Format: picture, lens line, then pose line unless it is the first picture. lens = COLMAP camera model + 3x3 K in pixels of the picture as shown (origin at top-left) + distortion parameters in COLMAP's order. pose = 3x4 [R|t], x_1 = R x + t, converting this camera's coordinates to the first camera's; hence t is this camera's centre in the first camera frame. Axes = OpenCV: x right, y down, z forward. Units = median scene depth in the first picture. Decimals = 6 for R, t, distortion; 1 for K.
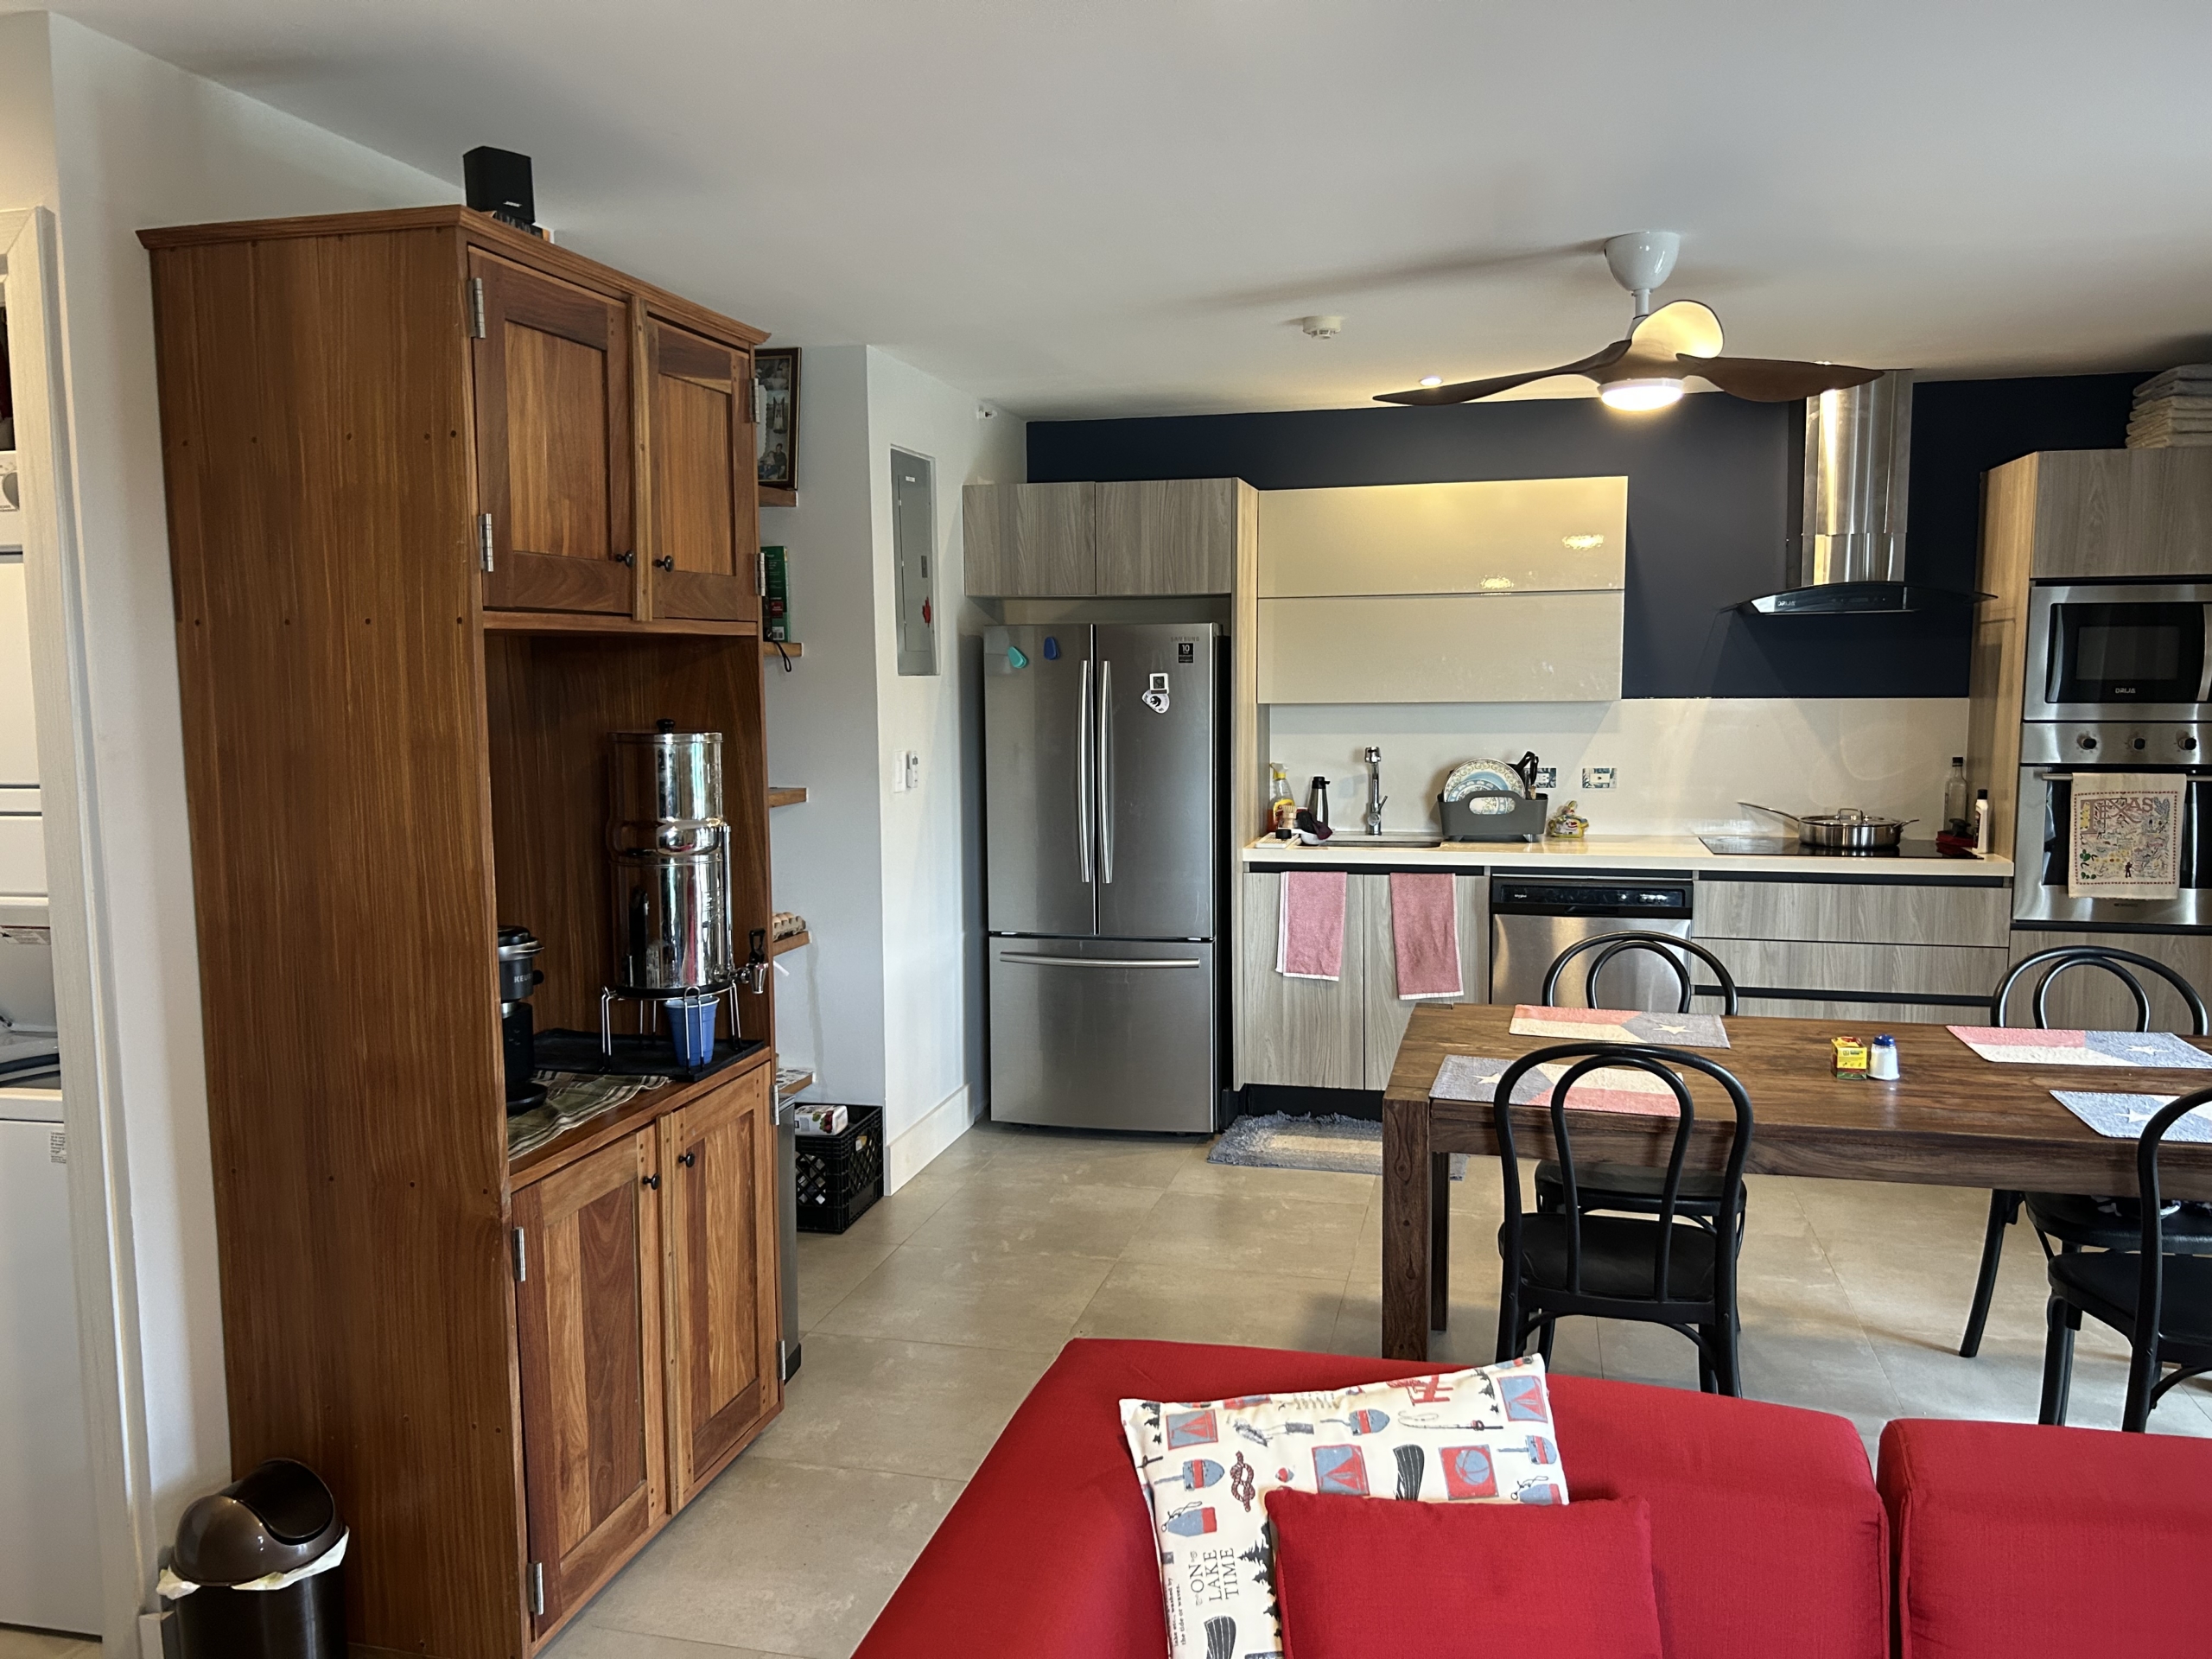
lens RADIAL K [[1703.8, 0, 1104.6], [0, 1703.8, 837.2], [0, 0, 1]] dist [0.074825, -0.112246]
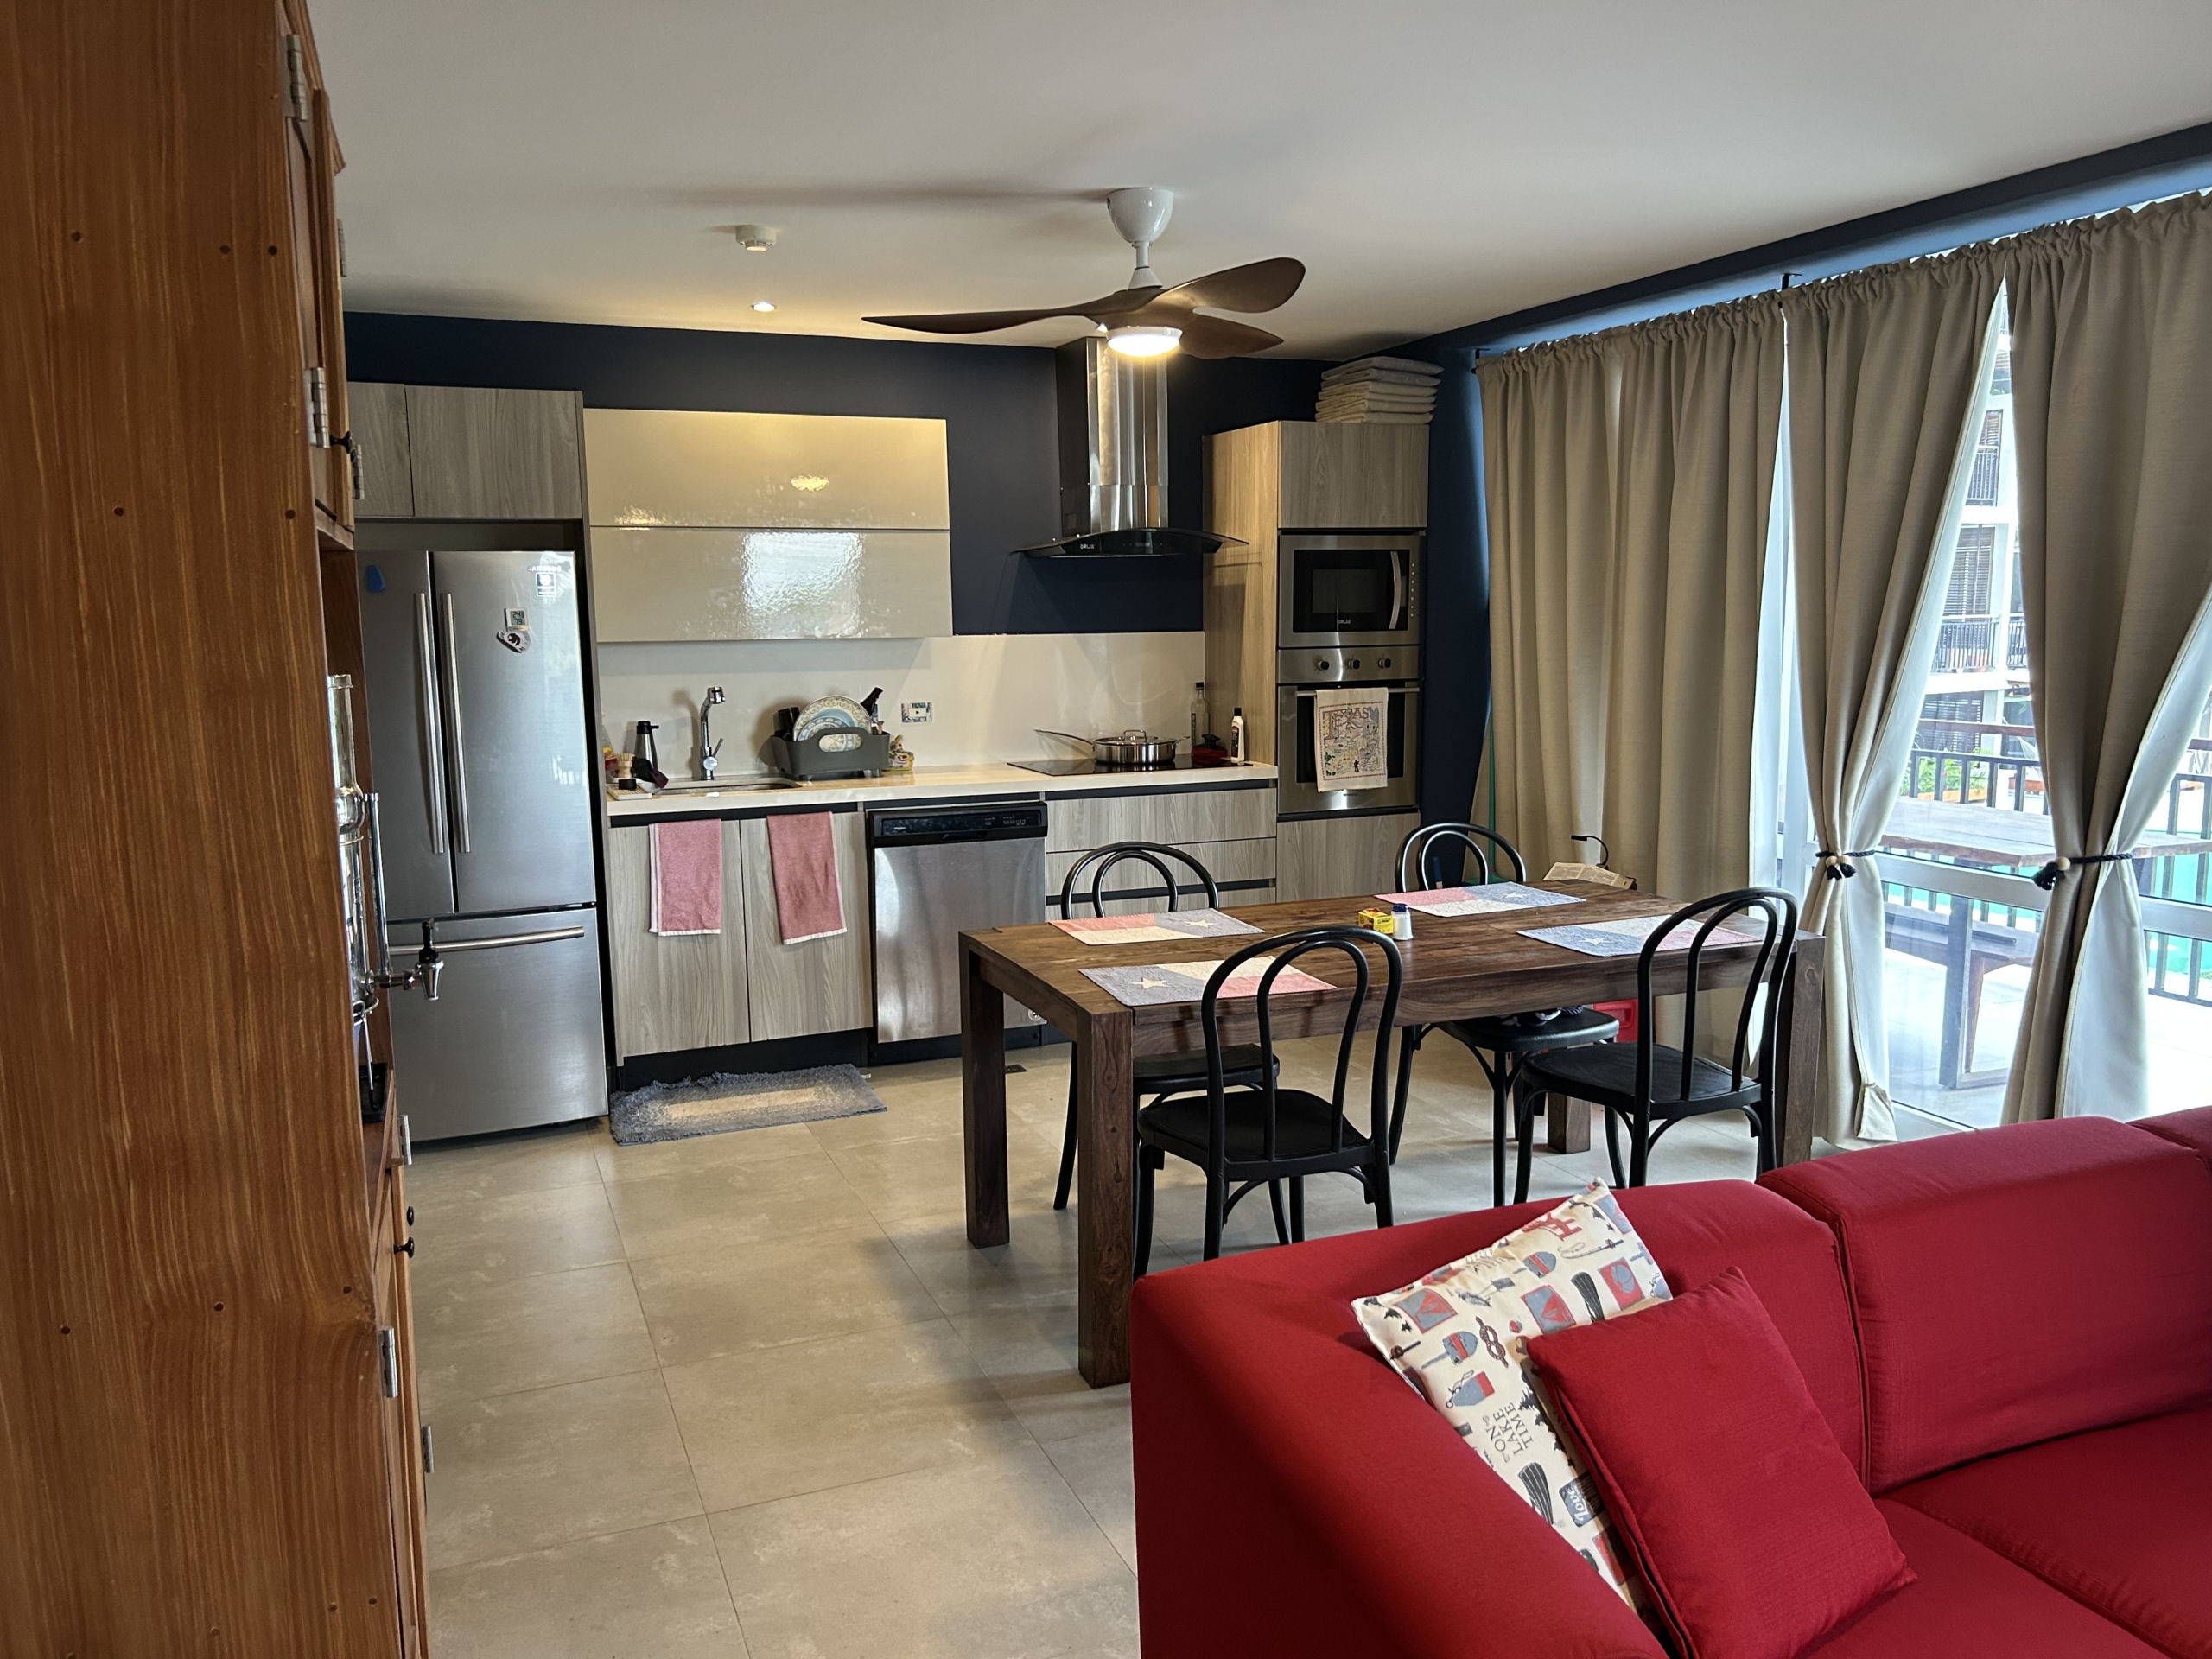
lens RADIAL K [[1713.4, 0, 1098.6], [0, 1713.4, 837.7], [0, 0, 1]] dist [0.082584, -0.102137]
pose [[0.802780, -0.082121, 0.590594, -0.275242], [0.066438, 0.996622, 0.048271, -0.001631], [-0.592563, 0.000487, 0.805524, 0.107301]]
